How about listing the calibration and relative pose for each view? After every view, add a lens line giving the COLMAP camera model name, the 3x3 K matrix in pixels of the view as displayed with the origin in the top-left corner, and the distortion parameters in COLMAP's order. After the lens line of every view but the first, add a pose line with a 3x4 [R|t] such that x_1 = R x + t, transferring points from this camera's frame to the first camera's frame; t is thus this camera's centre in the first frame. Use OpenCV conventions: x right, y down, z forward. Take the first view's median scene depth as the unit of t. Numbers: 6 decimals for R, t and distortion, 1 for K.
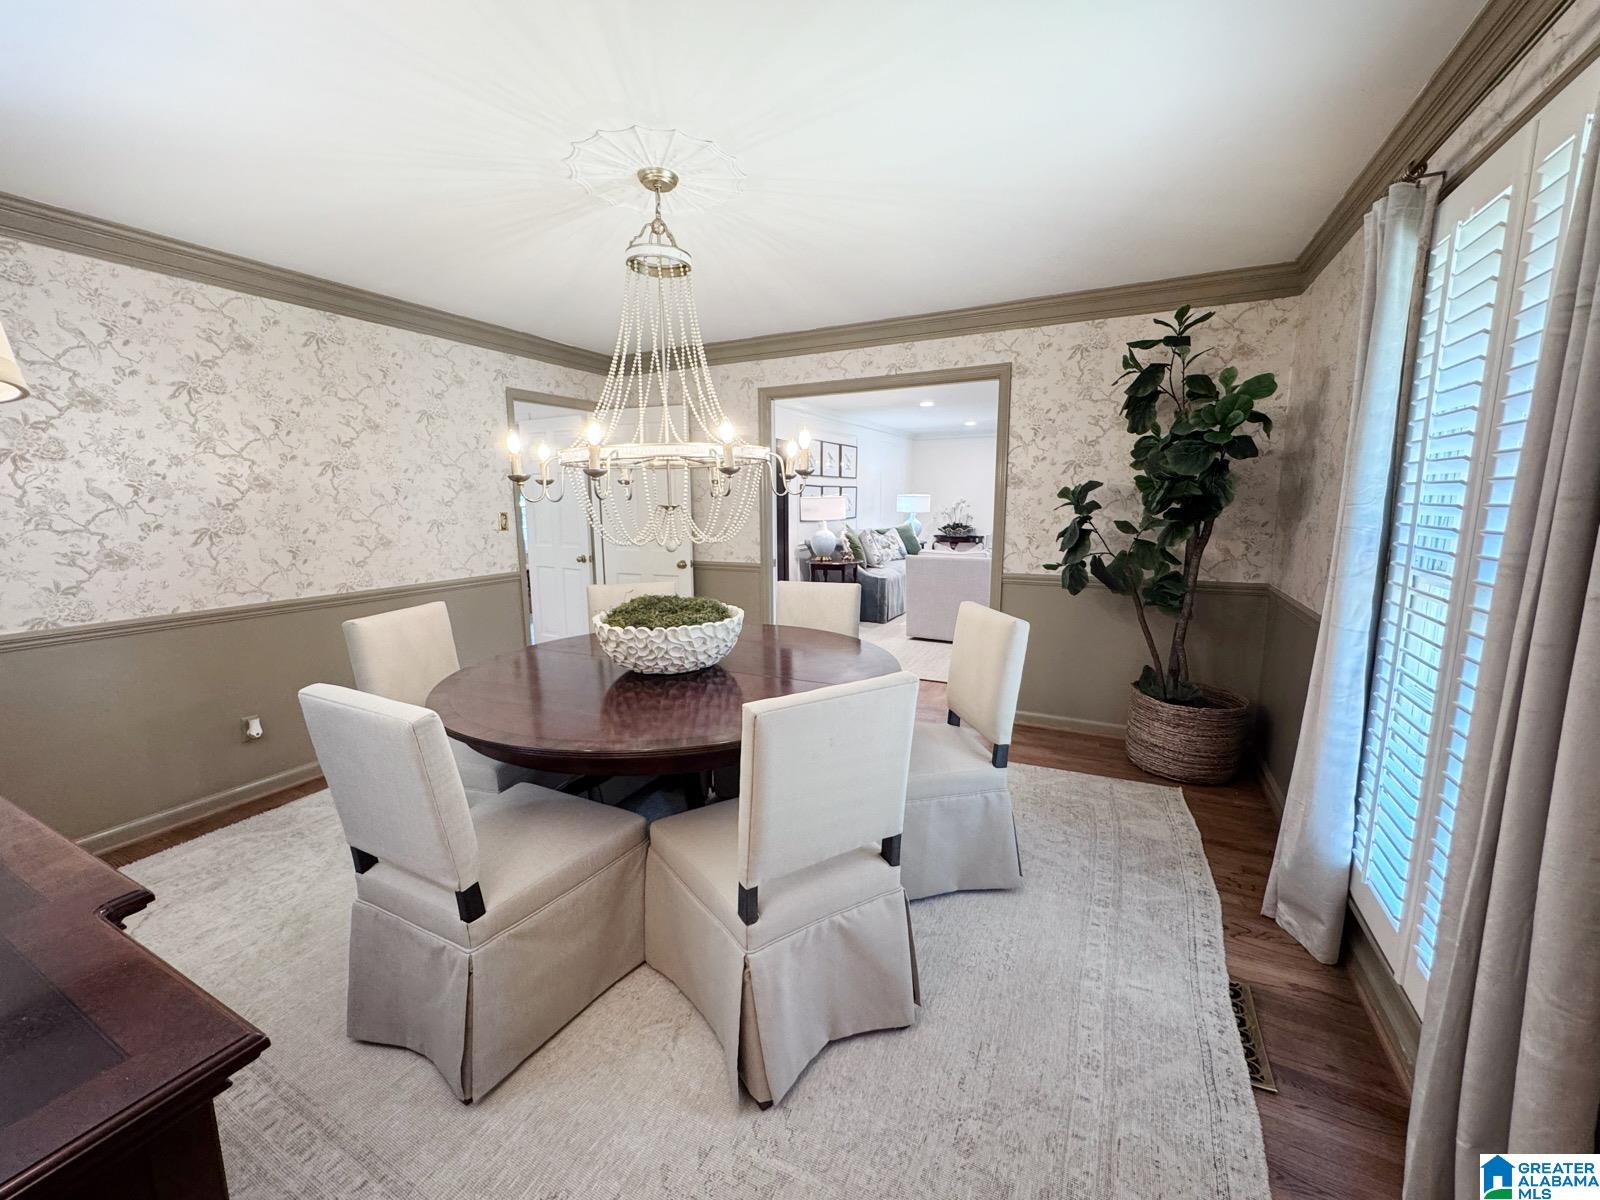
lens RADIAL K [[639.6, 0, 799.5], [0, 639.6, 599.5], [0, 0, 1]] dist [-0.013470, -0.000055]
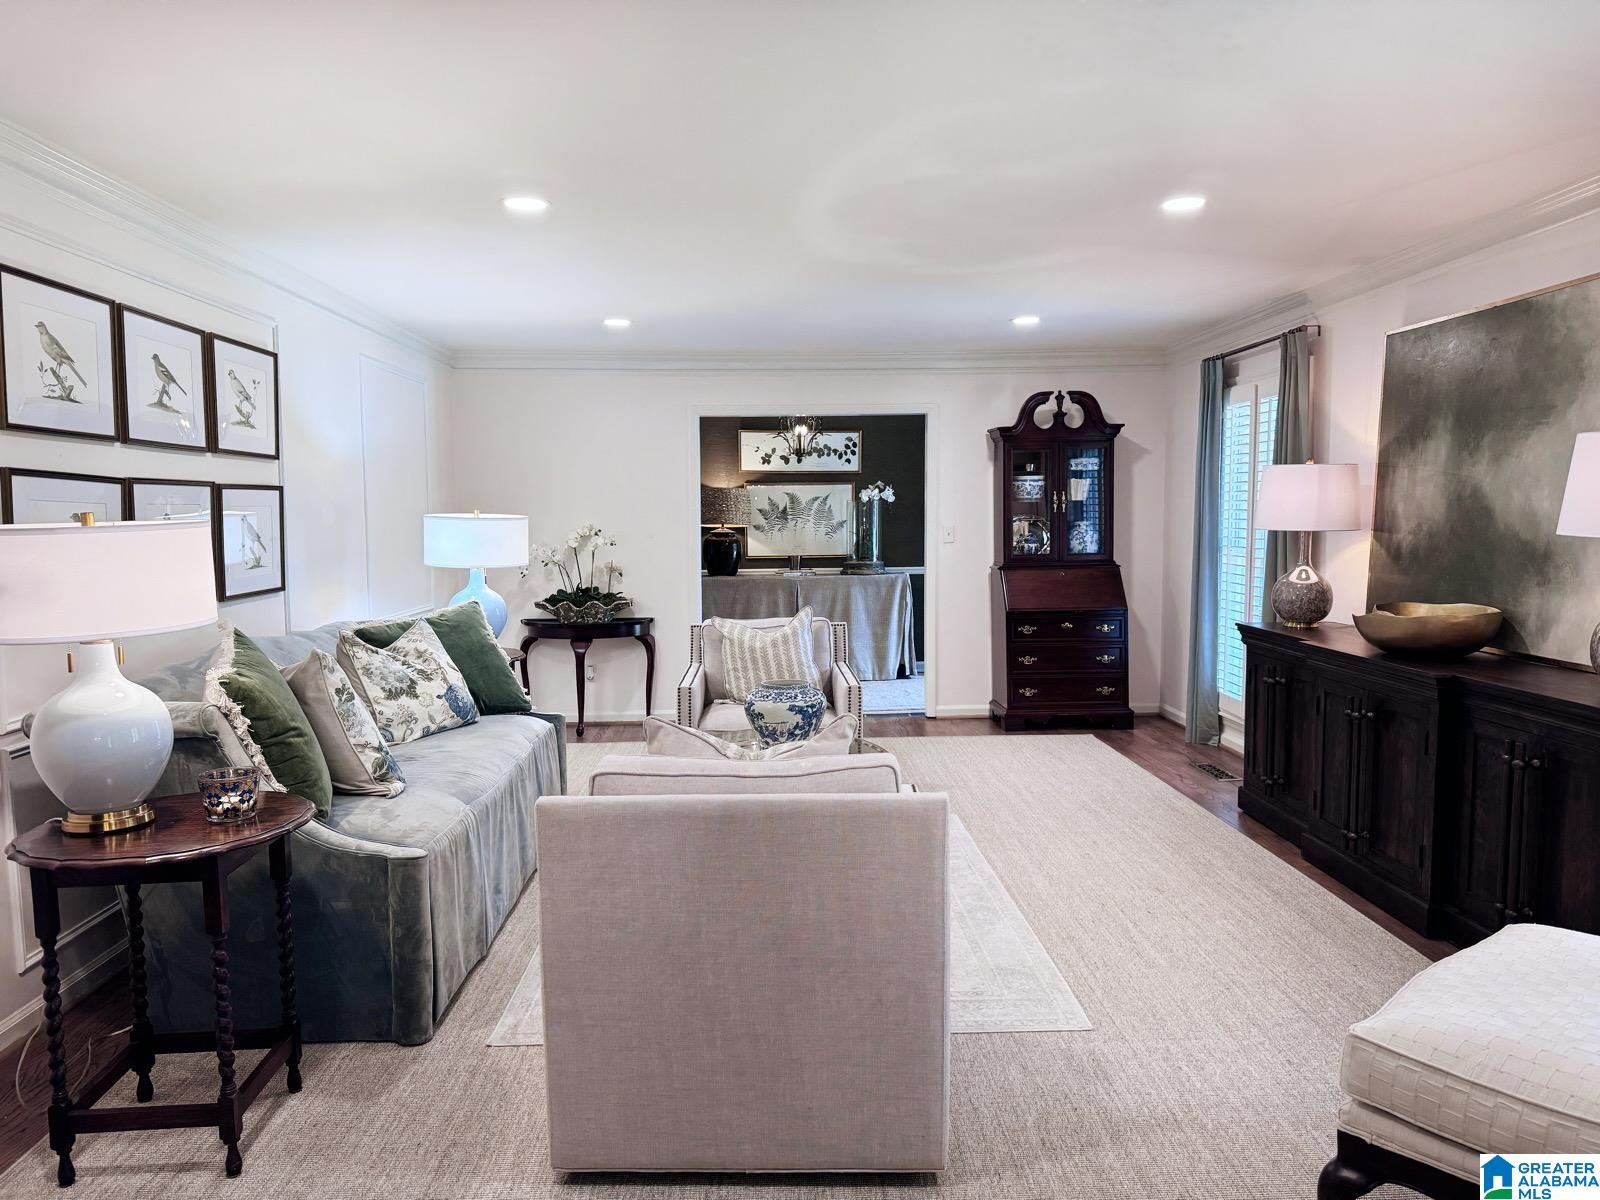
lens RADIAL K [[1129.9, 0, 804.6], [0, 1129.9, 600.0], [0, 0, 1]] dist [0.044985, -0.038927]
pose [[0.876091, -0.036117, 0.480792, 0.046783], [0.076862, 0.994900, -0.065321, -0.071818], [-0.475981, 0.094182, 0.874398, 0.432588]]
